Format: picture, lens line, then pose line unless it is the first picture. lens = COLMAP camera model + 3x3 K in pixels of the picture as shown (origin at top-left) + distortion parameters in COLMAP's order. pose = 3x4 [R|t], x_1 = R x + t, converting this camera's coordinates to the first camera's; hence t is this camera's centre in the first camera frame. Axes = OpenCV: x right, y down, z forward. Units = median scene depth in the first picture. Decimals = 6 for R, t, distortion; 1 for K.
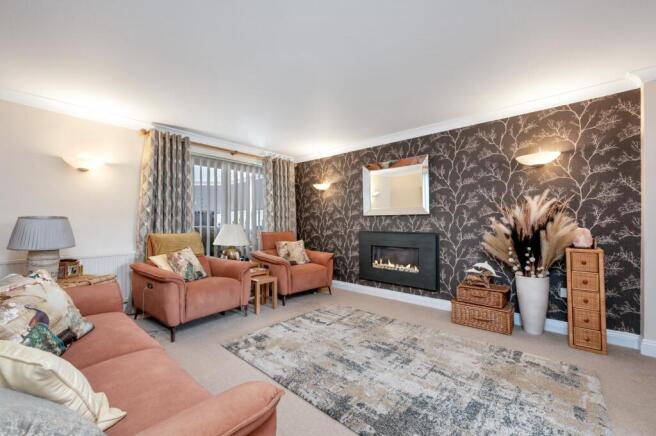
lens RADIAL K [[267.0, 0, 316.0], [0, 267.0, 217.5], [0, 0, 1]] dist [-0.000317, -0.000050]
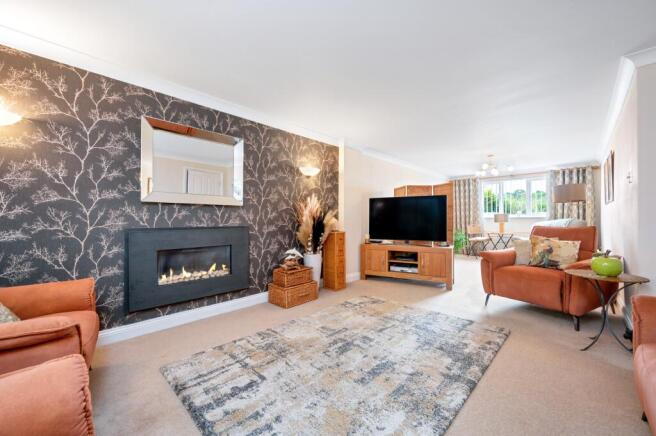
lens RADIAL K [[260.2, 0, 328.0], [0, 260.2, 218.0], [0, 0, 1]] dist [-0.000148, -0.000091]
pose [[0.024227, 0.008411, 0.999671, -0.523266], [-0.018471, 0.999798, -0.007964, 0.035711], [-0.999536, -0.018272, 0.024378, 0.804796]]
